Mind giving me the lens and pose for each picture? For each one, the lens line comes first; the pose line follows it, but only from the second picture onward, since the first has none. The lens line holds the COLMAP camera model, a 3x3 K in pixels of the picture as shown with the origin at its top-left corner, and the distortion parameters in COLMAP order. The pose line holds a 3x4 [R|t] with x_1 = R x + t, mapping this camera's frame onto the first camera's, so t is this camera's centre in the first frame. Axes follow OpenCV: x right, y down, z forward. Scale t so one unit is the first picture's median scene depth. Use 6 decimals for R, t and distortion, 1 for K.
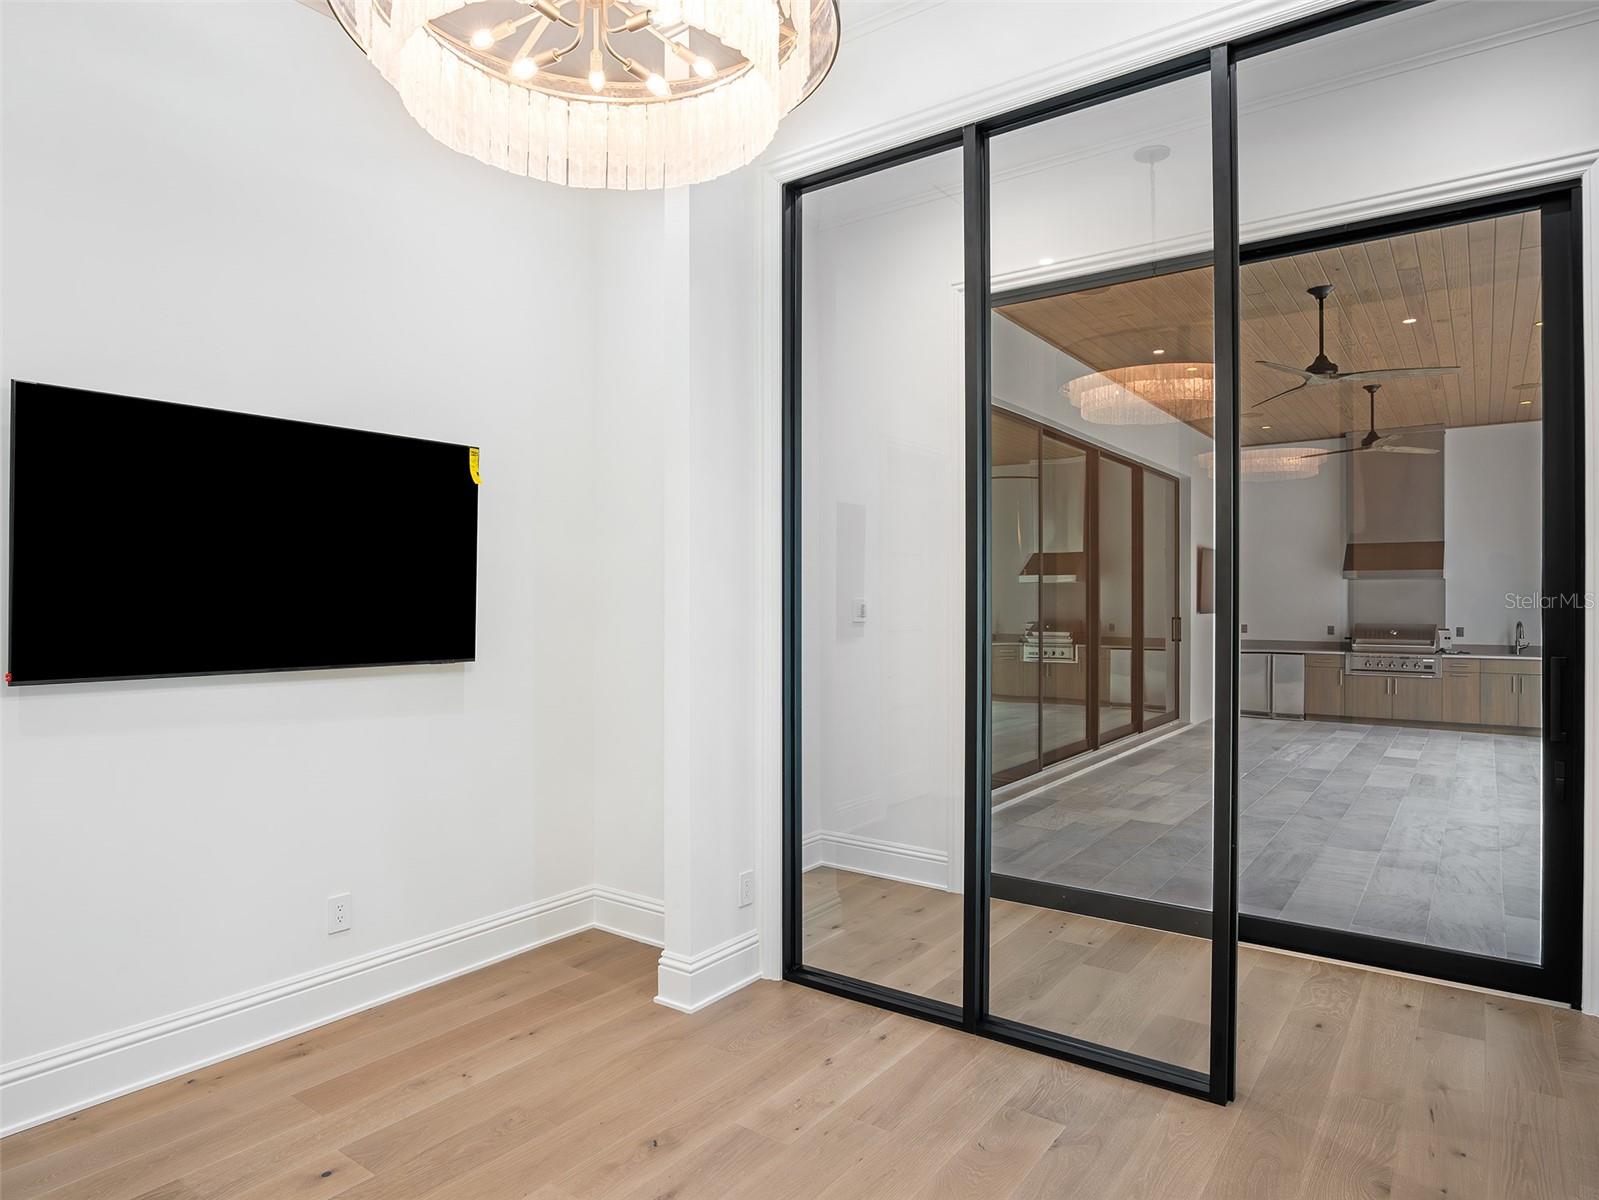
lens RADIAL K [[955.3, 0, 796.9], [0, 955.3, 601.9], [0, 0, 1]] dist [-0.030041, 0.011235]
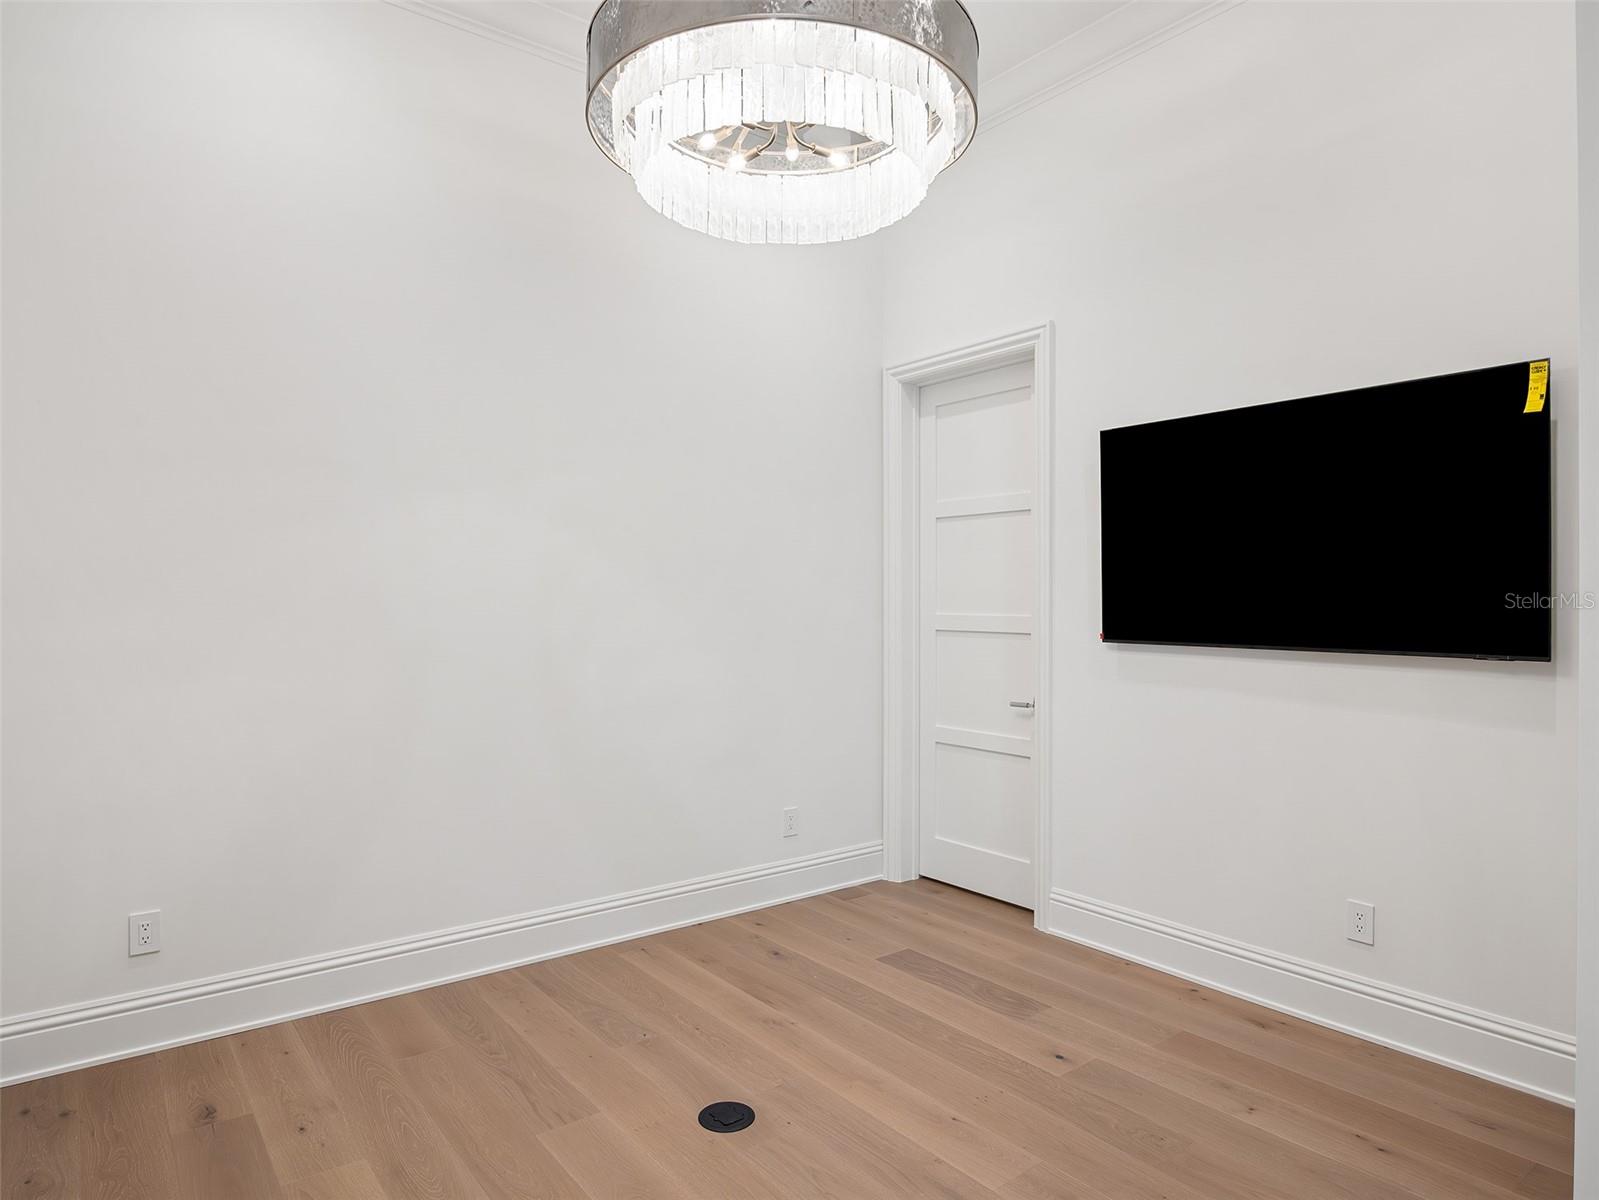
lens RADIAL K [[955.3, 0, 796.9], [0, 955.3, 601.9], [0, 0, 1]] dist [-0.030041, 0.011235]
pose [[-0.275330, 0.003075, -0.961345, 0.593266], [-0.000535, 0.999994, 0.003352, 0.018424], [0.961350, 0.001437, -0.275326, 0.797287]]
